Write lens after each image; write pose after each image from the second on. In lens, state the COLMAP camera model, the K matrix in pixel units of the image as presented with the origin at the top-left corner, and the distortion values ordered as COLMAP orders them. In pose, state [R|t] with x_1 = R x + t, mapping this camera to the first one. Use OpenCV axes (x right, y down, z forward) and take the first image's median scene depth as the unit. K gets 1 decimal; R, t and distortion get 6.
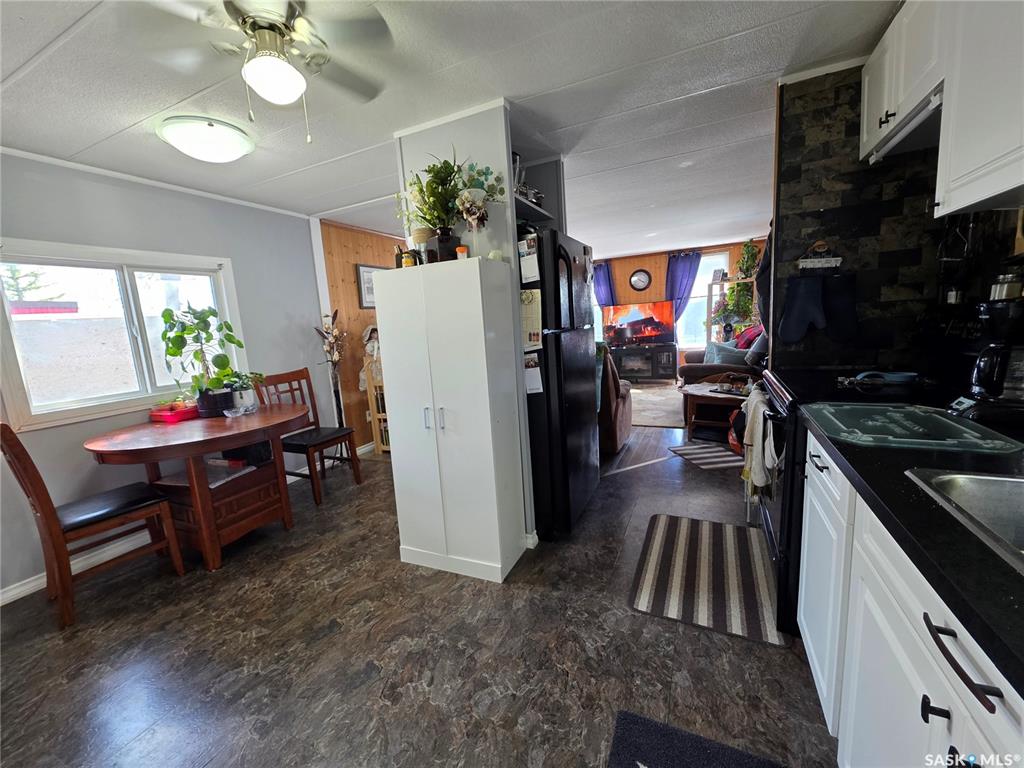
lens RADIAL K [[405.8, 0, 511.8], [0, 405.8, 383.1], [0, 0, 1]] dist [-0.004288, 0.000427]
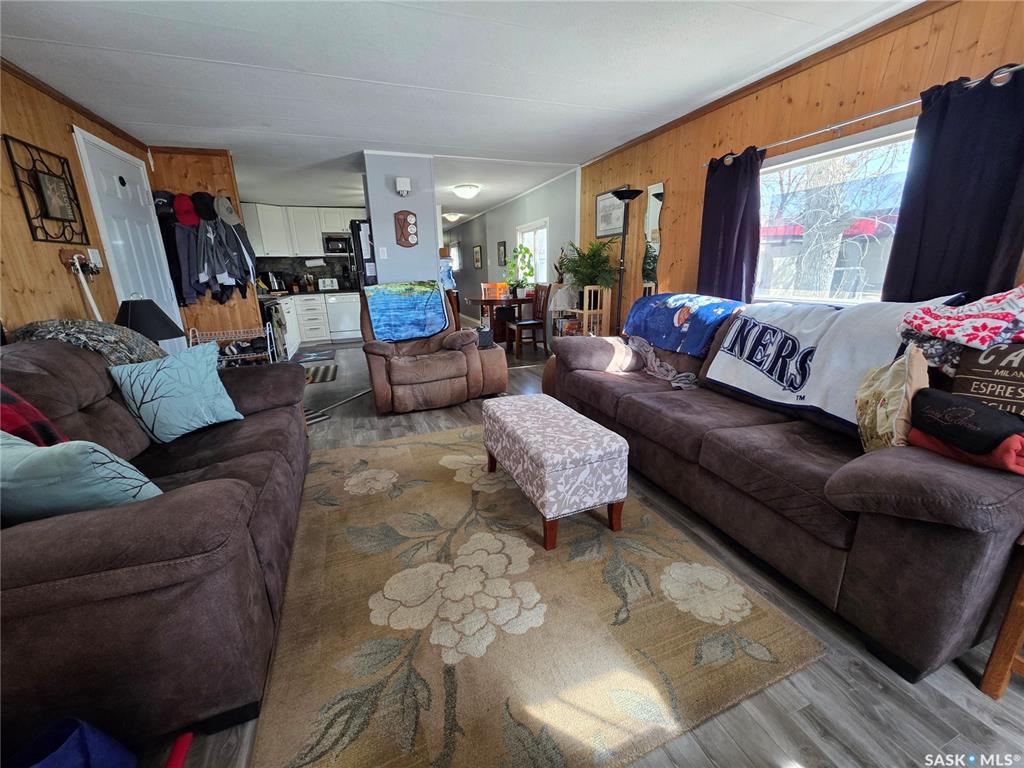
lens RADIAL K [[405.8, 0, 509.5], [0, 405.8, 383.7], [0, 0, 1]] dist [-0.004288, 0.000427]
pose [[-0.689475, 0.275471, -0.669880, 0.538455], [-0.036020, 0.910669, 0.411563, -0.233729], [0.723413, 0.307892, -0.617961, 1.412189]]
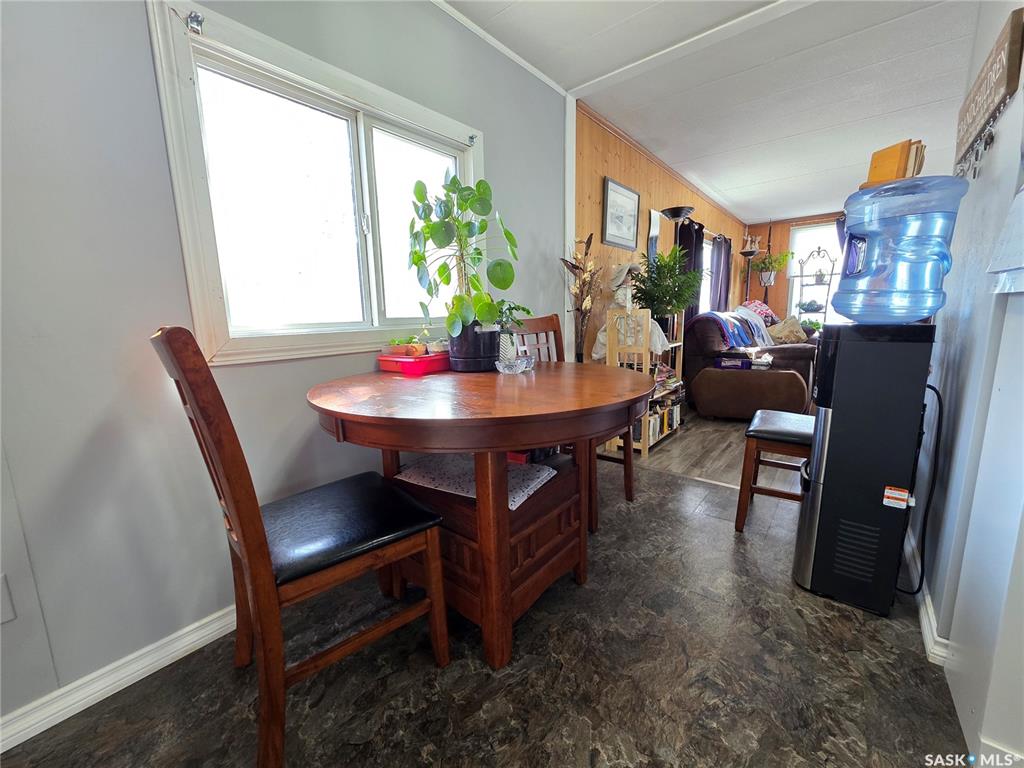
lens RADIAL K [[405.8, 0, 509.4], [0, 405.8, 384.8], [0, 0, 1]] dist [-0.004288, 0.000427]
pose [[0.965719, 0.087349, -0.244451, -0.289193], [-0.079377, 0.995947, 0.042298, 0.039116], [0.247155, -0.021444, 0.968739, 0.236562]]
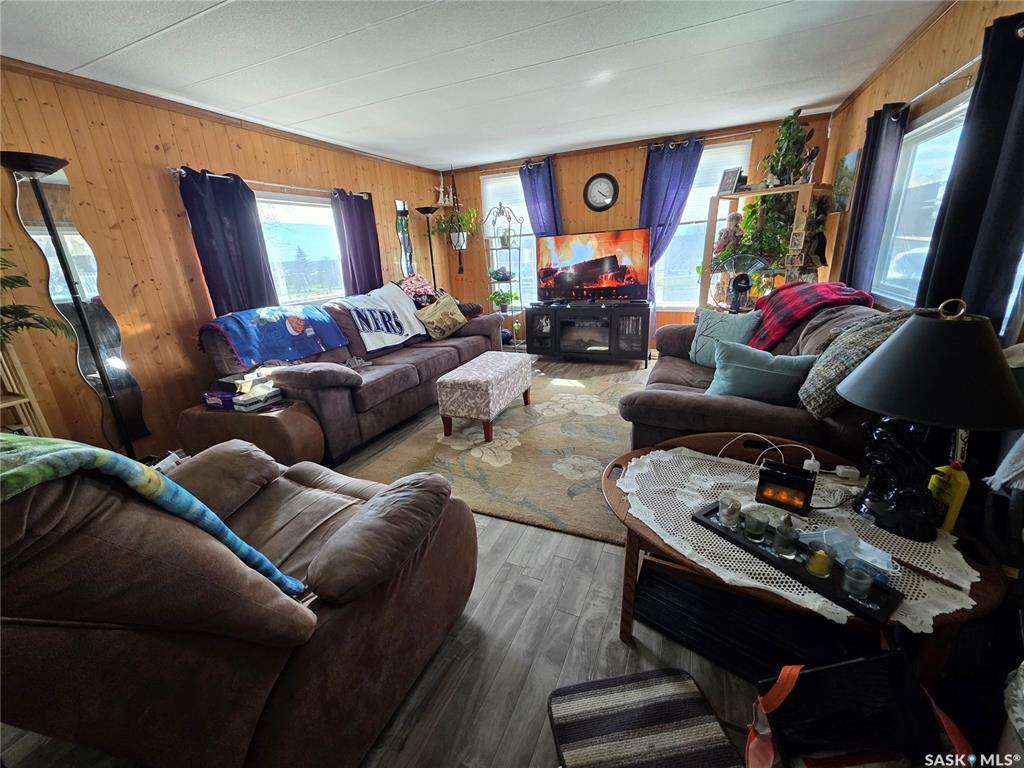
lens RADIAL K [[405.8, 0, 509.3], [0, 405.8, 383.7], [0, 0, 1]] dist [-0.004288, 0.000427]
pose [[0.999745, 0.008072, 0.021078, 0.265218], [-0.011368, 0.986840, 0.161302, -0.105271], [-0.019499, -0.161500, 0.986680, 0.557107]]
